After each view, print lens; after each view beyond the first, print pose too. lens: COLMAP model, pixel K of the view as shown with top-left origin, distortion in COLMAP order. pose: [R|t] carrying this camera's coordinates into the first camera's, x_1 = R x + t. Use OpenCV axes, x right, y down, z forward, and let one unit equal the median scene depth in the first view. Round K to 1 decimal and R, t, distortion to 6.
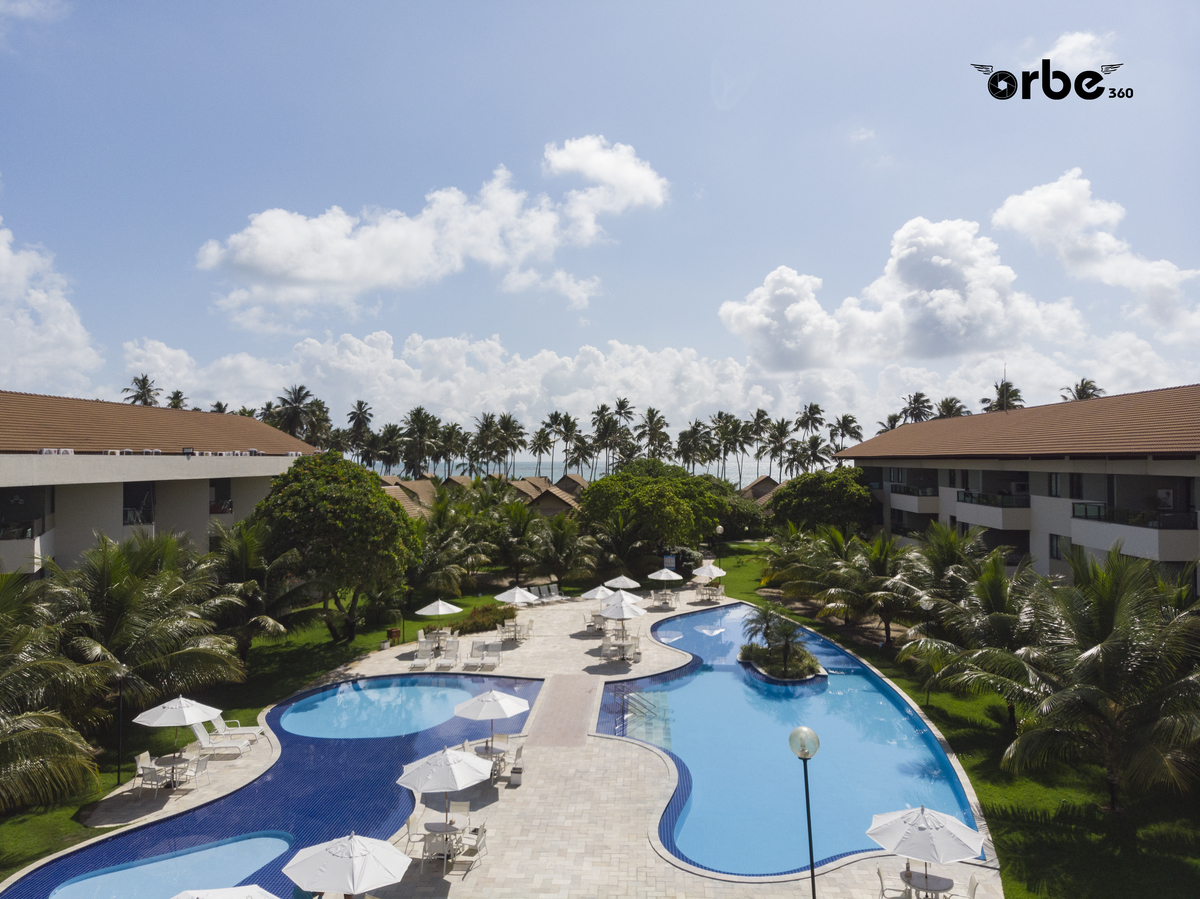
lens RADIAL K [[829.0, 0, 610.5], [0, 829.0, 466.2], [0, 0, 1]] dist [0.237892, -0.355015]
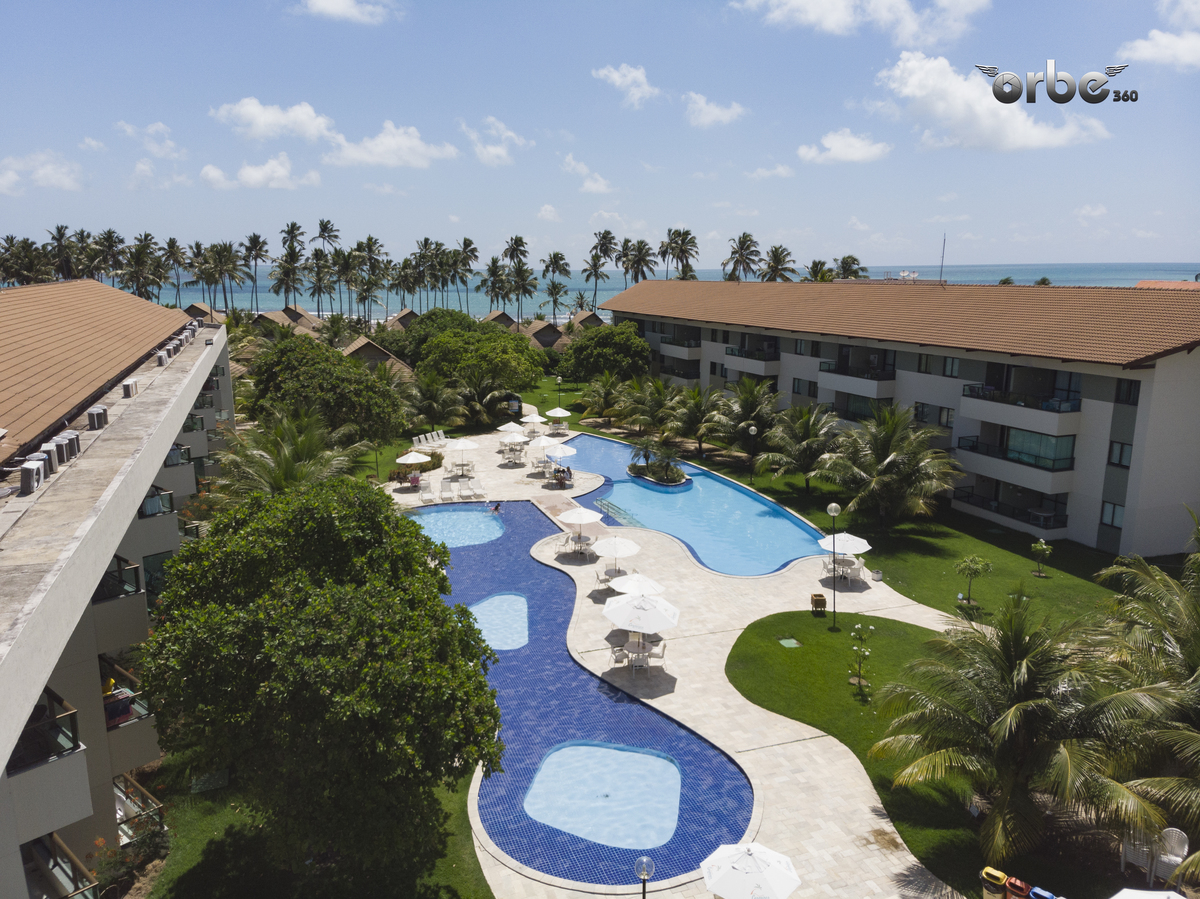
lens RADIAL K [[829.0, 0, 610.5], [0, 829.0, 466.2], [0, 0, 1]] dist [0.237892, -0.355015]
pose [[0.914020, -0.081977, 0.397300, -0.361151], [-0.007197, 0.975938, 0.217928, -0.083211], [-0.405606, -0.202050, 0.891437, -0.232825]]
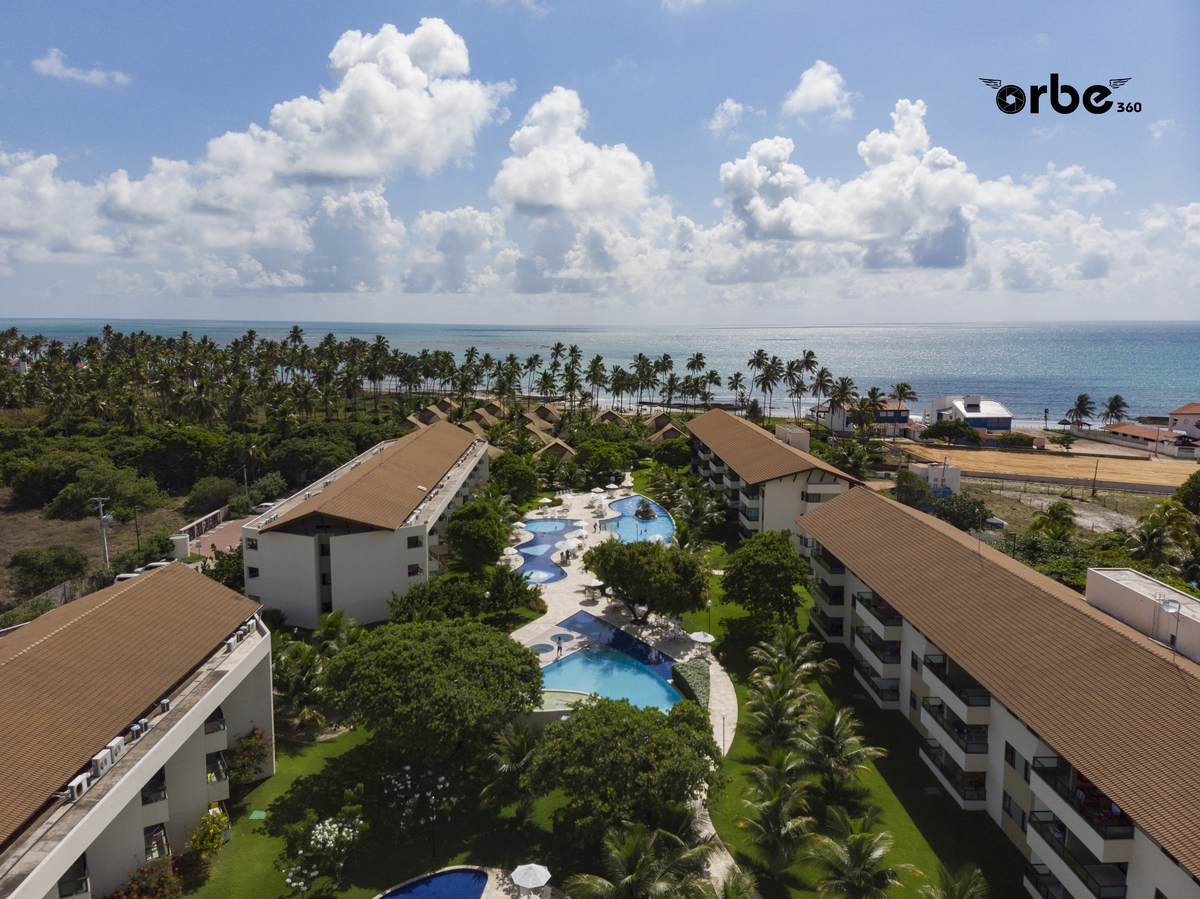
lens RADIAL K [[829.0, 0, 610.5], [0, 829.0, 466.2], [0, 0, 1]] dist [0.237892, -0.355015]
pose [[0.995968, -0.002348, 0.089683, -0.194509], [-0.011953, 0.987274, 0.158582, -0.388323], [-0.088914, -0.159014, 0.983264, -1.780721]]
